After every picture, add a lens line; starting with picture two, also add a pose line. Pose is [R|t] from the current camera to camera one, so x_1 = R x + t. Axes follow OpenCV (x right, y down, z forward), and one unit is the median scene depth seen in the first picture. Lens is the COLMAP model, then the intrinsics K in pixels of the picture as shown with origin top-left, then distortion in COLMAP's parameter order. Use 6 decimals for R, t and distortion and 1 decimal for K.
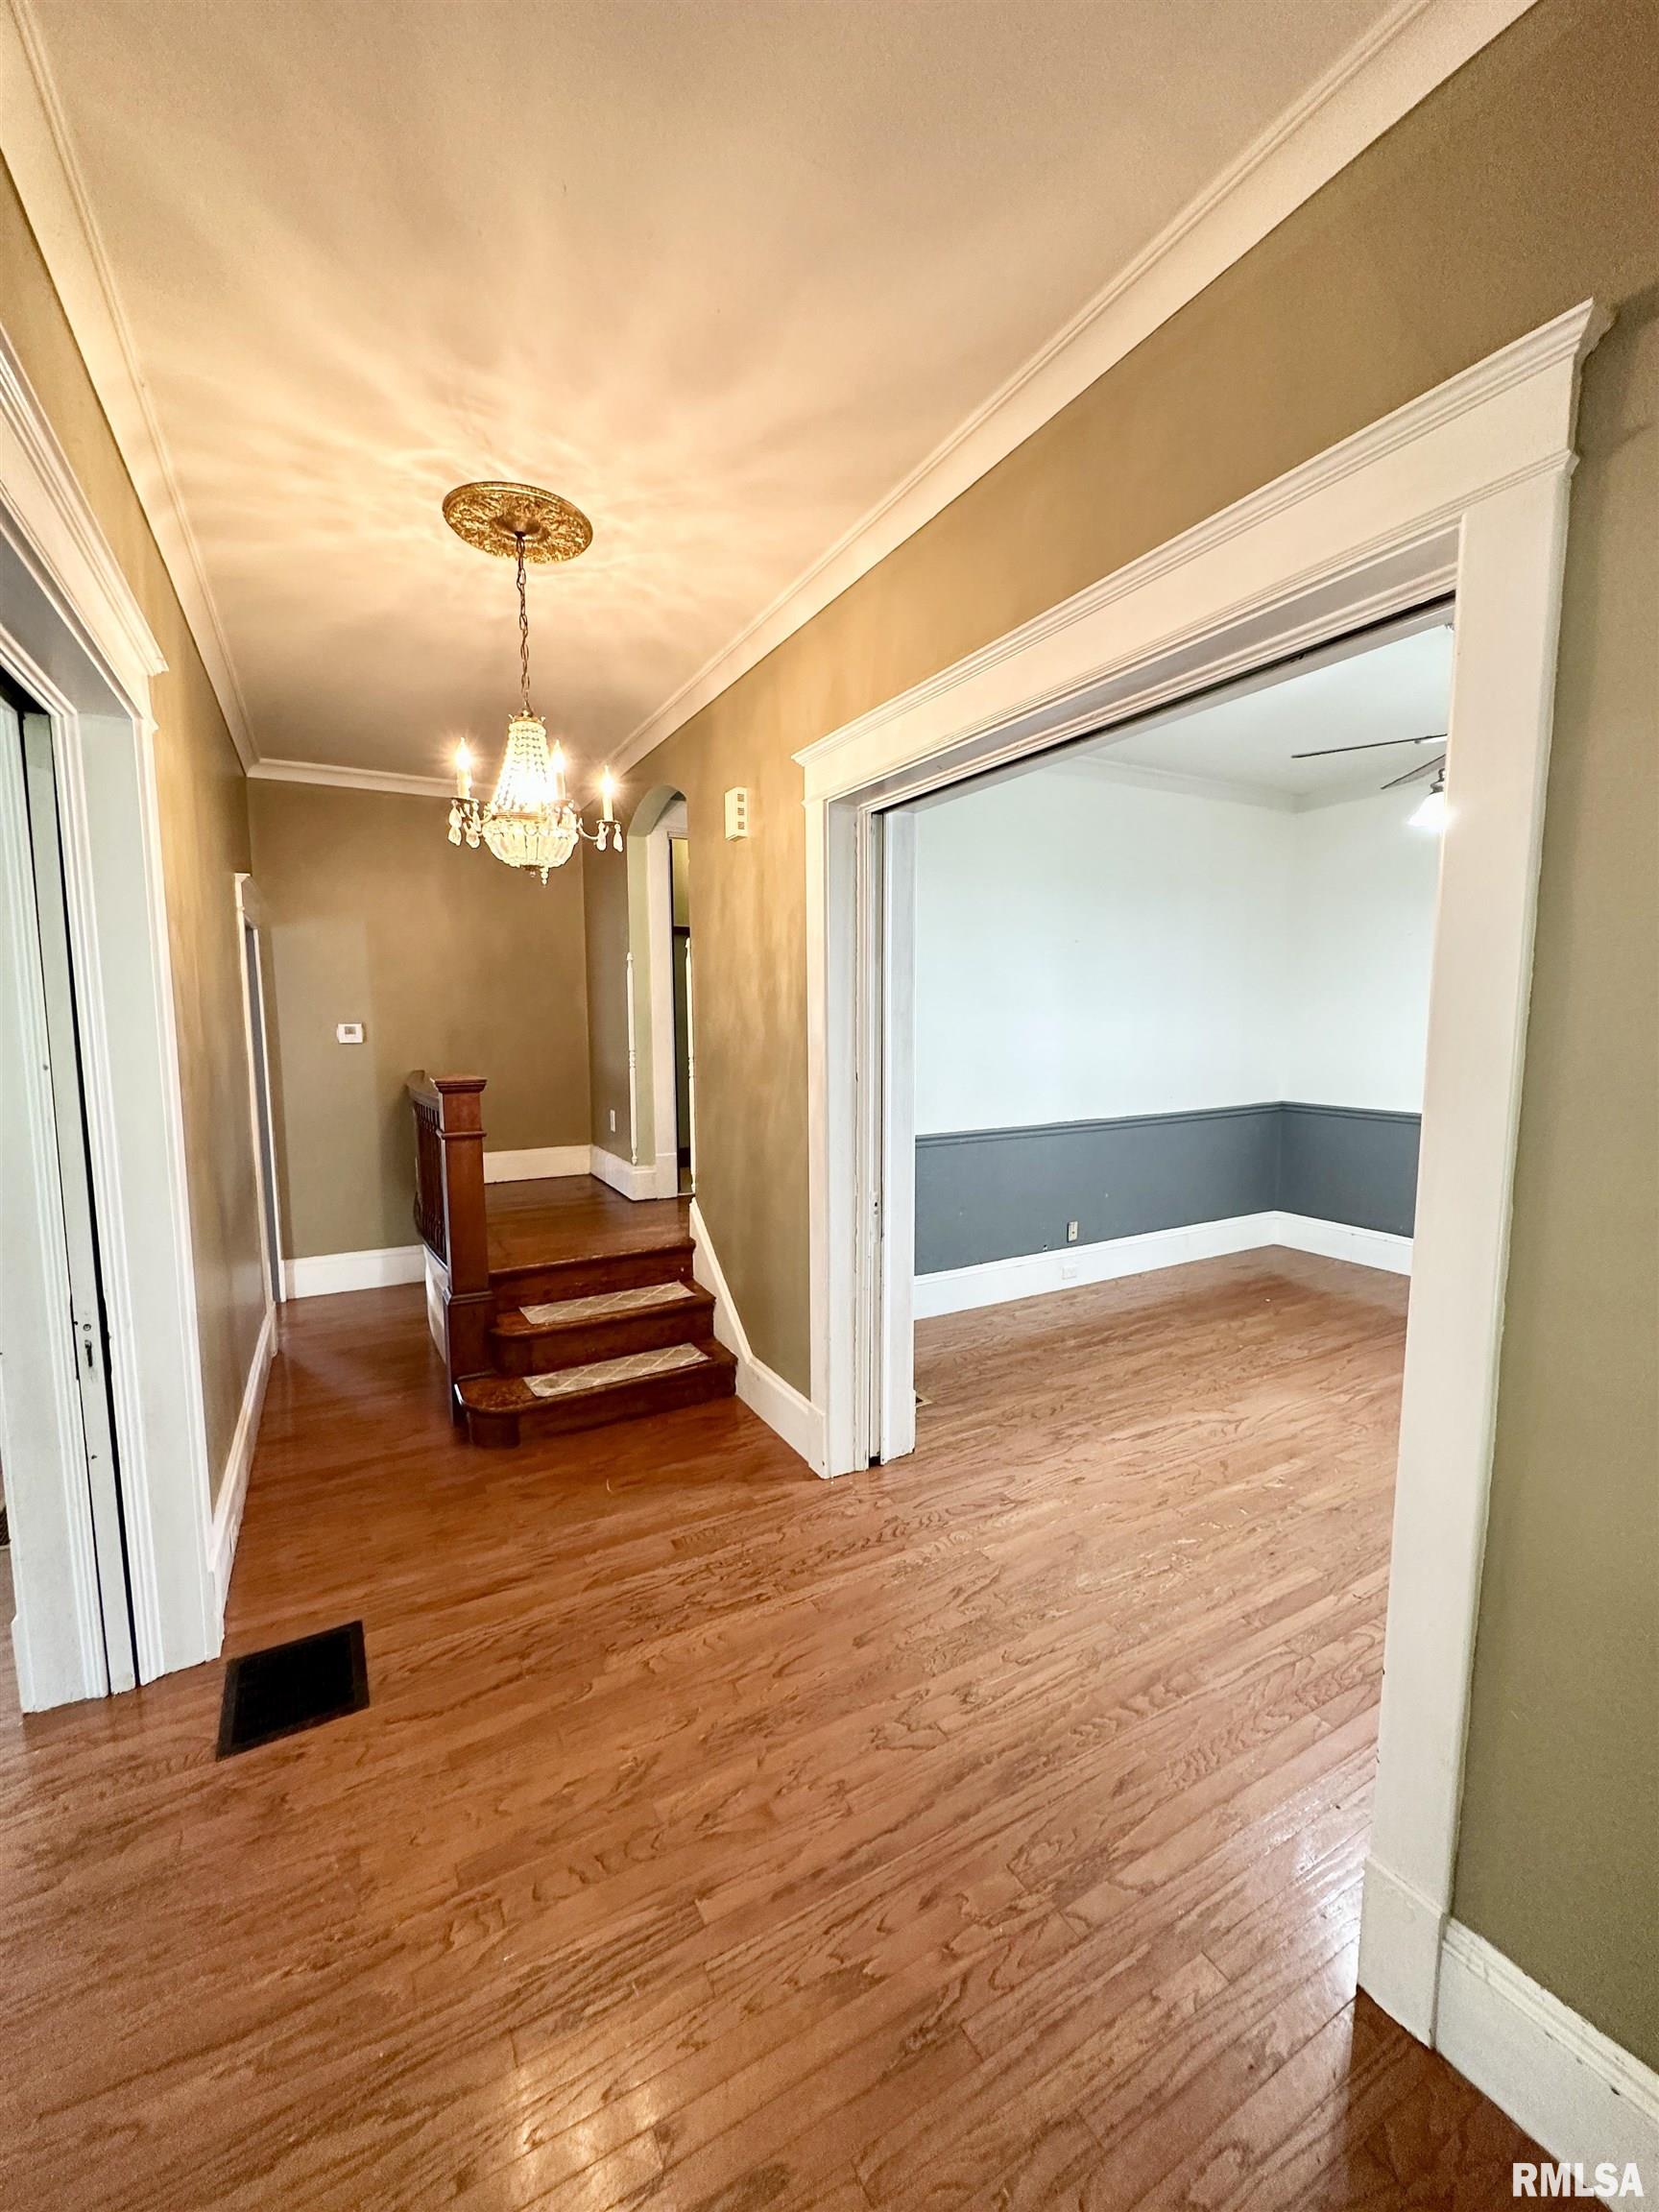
lens RADIAL K [[874.2, 0, 829.5], [0, 874.2, 1106.0], [0, 0, 1]] dist [-0.001644, -0.000111]
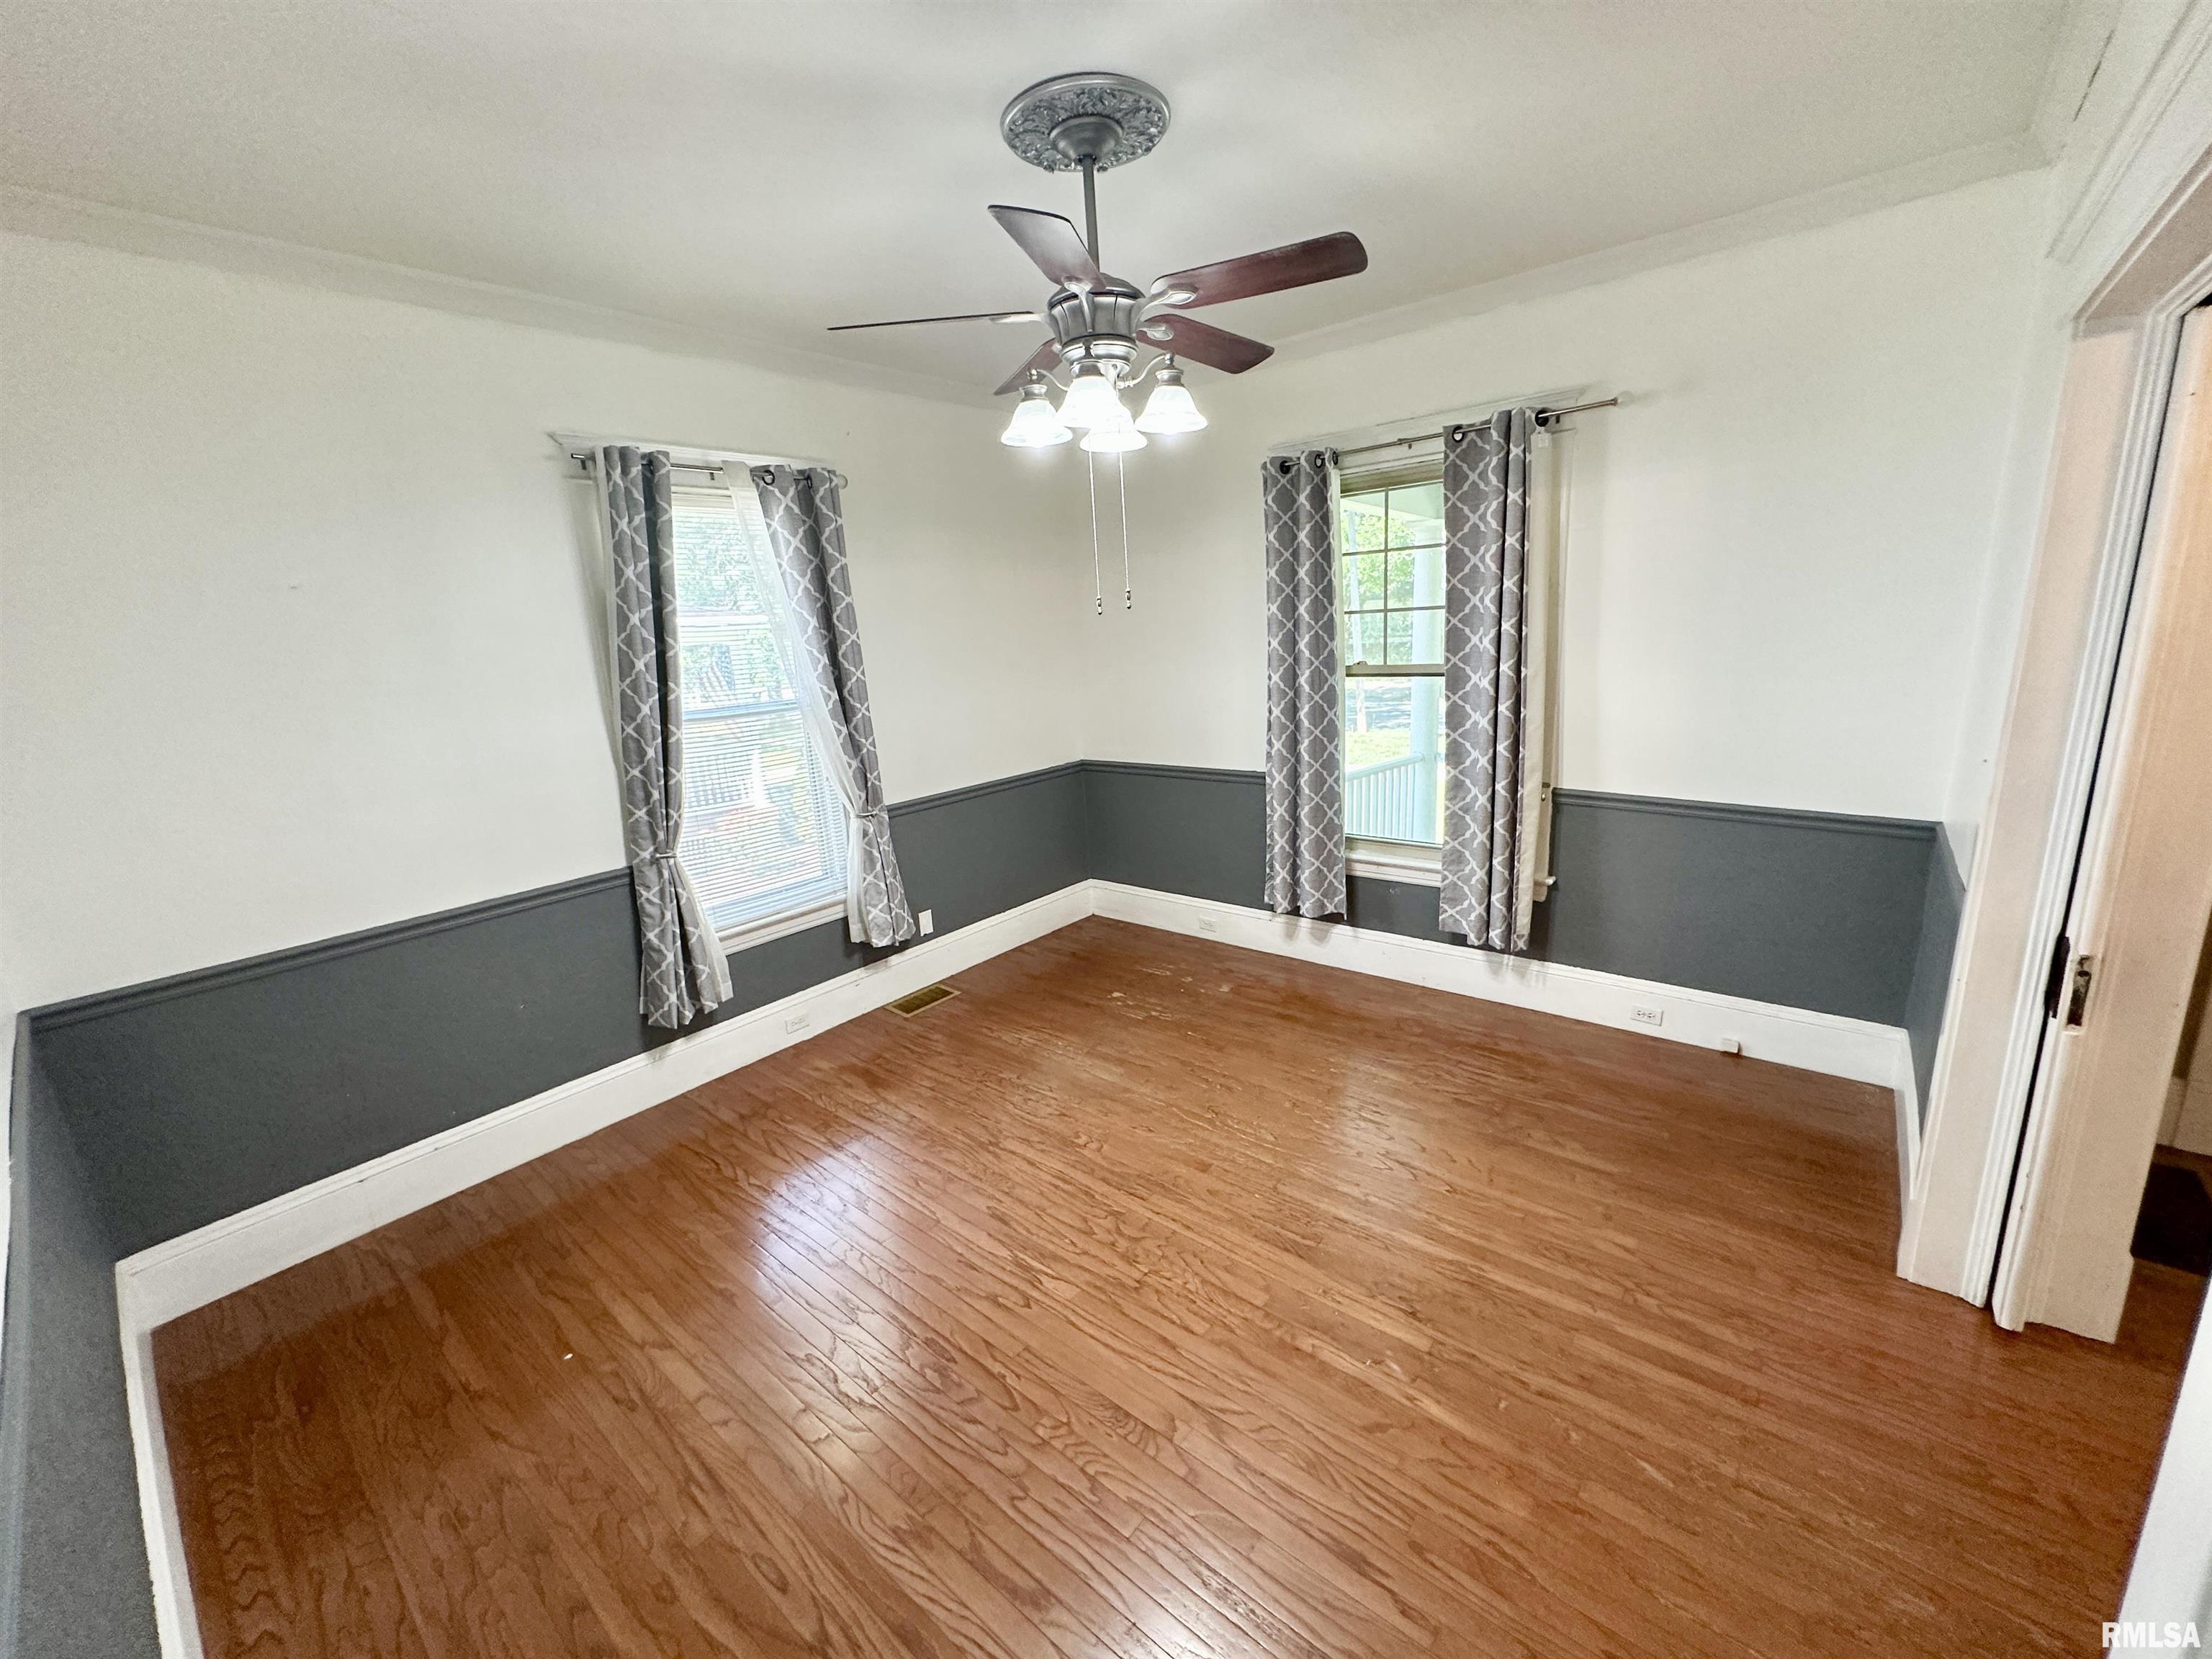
lens RADIAL K [[884.0, 0, 1106.0], [0, 884.0, 829.5], [0, 0, 1]] dist [-0.002524, 0.001026]
pose [[-0.362419, -0.189164, 0.912617, 0.017998], [0.158620, 0.952383, 0.260398, -0.185034], [-0.918418, 0.239133, -0.315157, 1.165820]]
